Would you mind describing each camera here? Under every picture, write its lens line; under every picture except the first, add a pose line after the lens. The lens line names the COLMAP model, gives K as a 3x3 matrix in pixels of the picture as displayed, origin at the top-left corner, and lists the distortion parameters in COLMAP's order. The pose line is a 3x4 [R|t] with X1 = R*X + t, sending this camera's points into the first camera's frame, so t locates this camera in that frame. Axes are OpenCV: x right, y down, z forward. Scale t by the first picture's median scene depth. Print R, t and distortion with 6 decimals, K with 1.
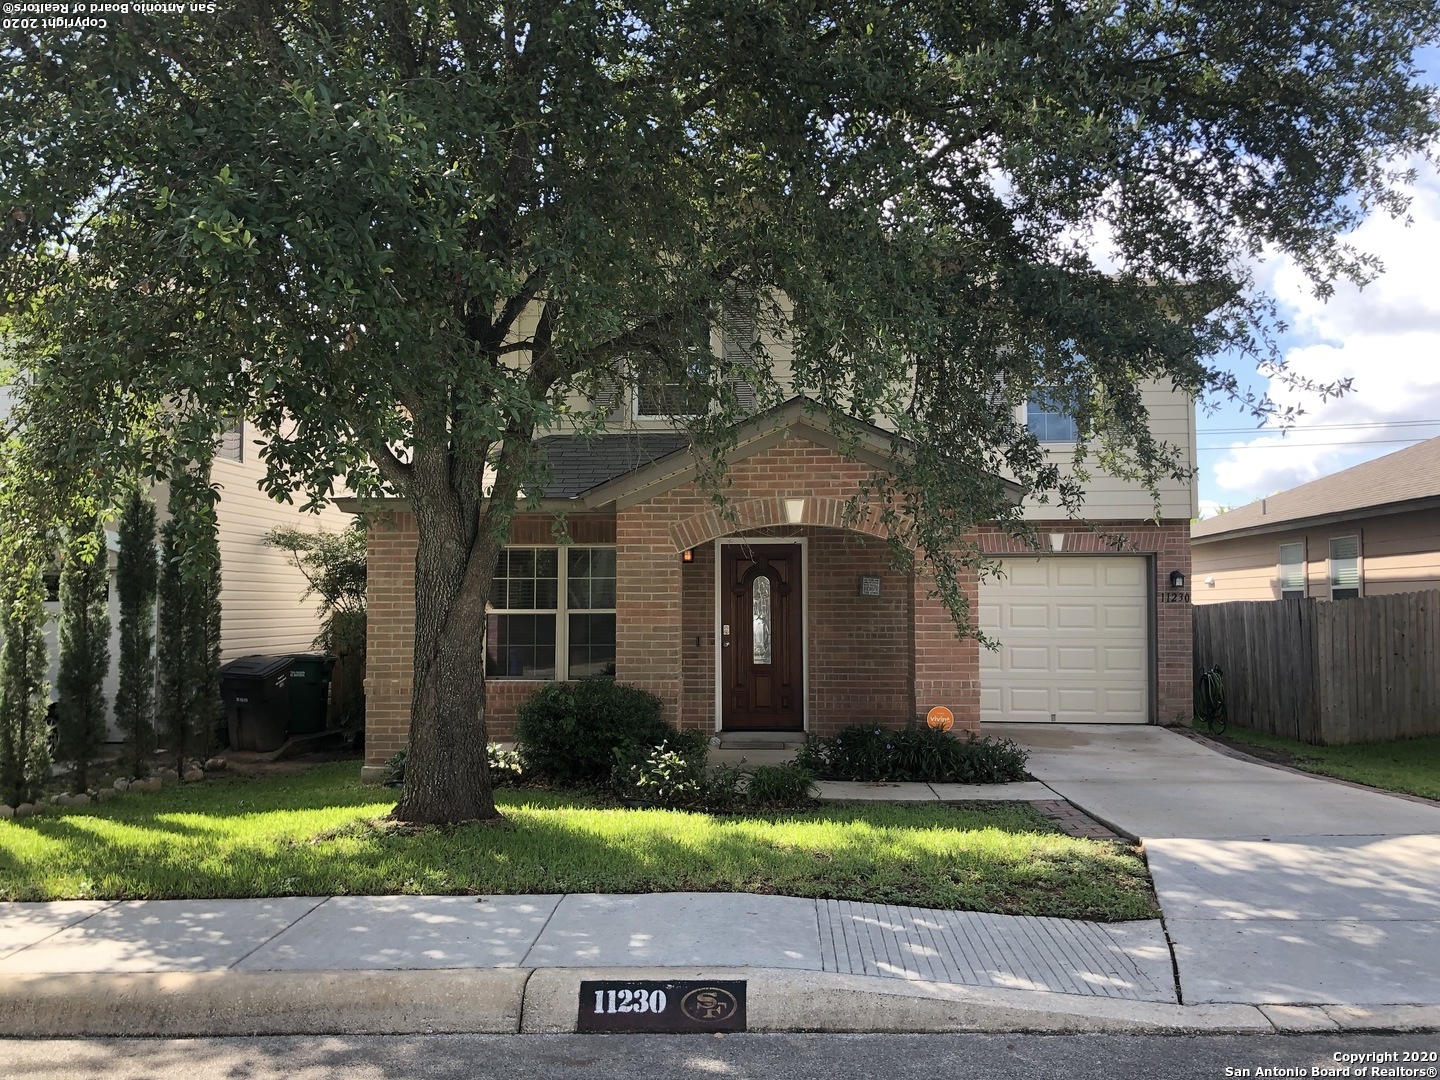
lens RADIAL K [[1159.3, 0, 723.0], [0, 1159.3, 537.7], [0, 0, 1]] dist [0.051557, -0.095930]
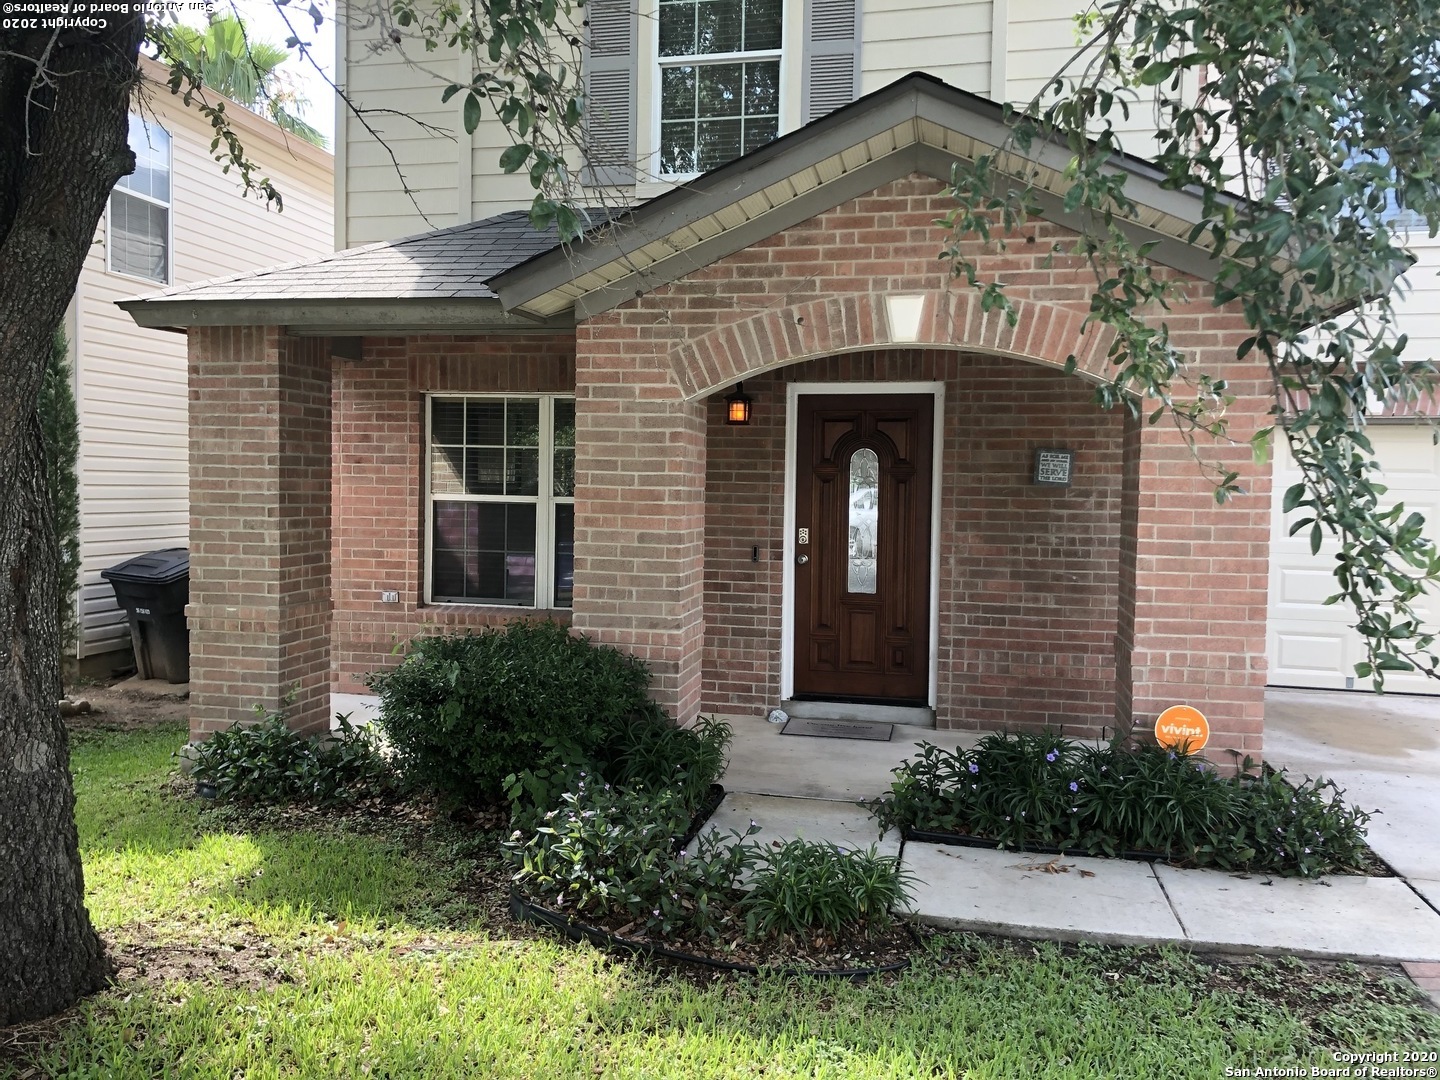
lens RADIAL K [[1169.7, 0, 709.4], [0, 1169.7, 540.3], [0, 0, 1]] dist [0.083481, -0.141683]
pose [[0.986235, 0.026744, -0.163171, 0.072156], [-0.009719, 0.994503, 0.104261, 0.024319], [0.165063, -0.101240, 0.981073, 0.516357]]
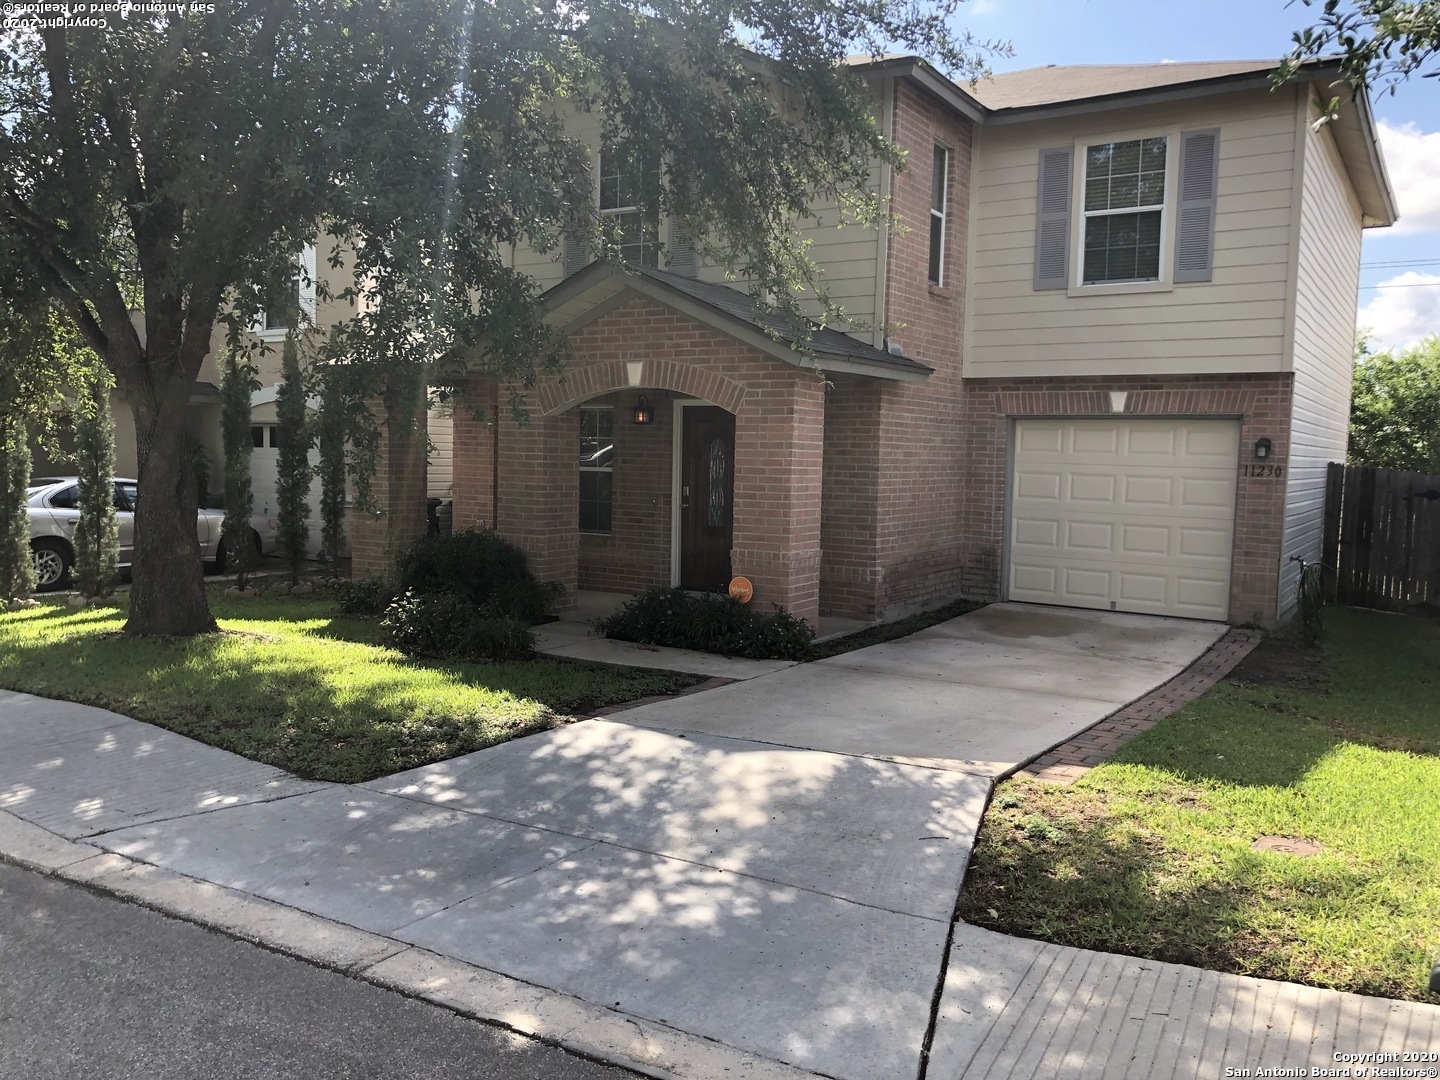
lens RADIAL K [[1169.0, 0, 735.5], [0, 1169.0, 536.4], [0, 0, 1]] dist [0.077650, -0.136267]
pose [[0.877960, 0.056846, -0.475347, 0.701800], [0.003366, 0.992168, 0.124869, -0.010920], [0.478723, -0.111230, 0.870892, 0.171592]]
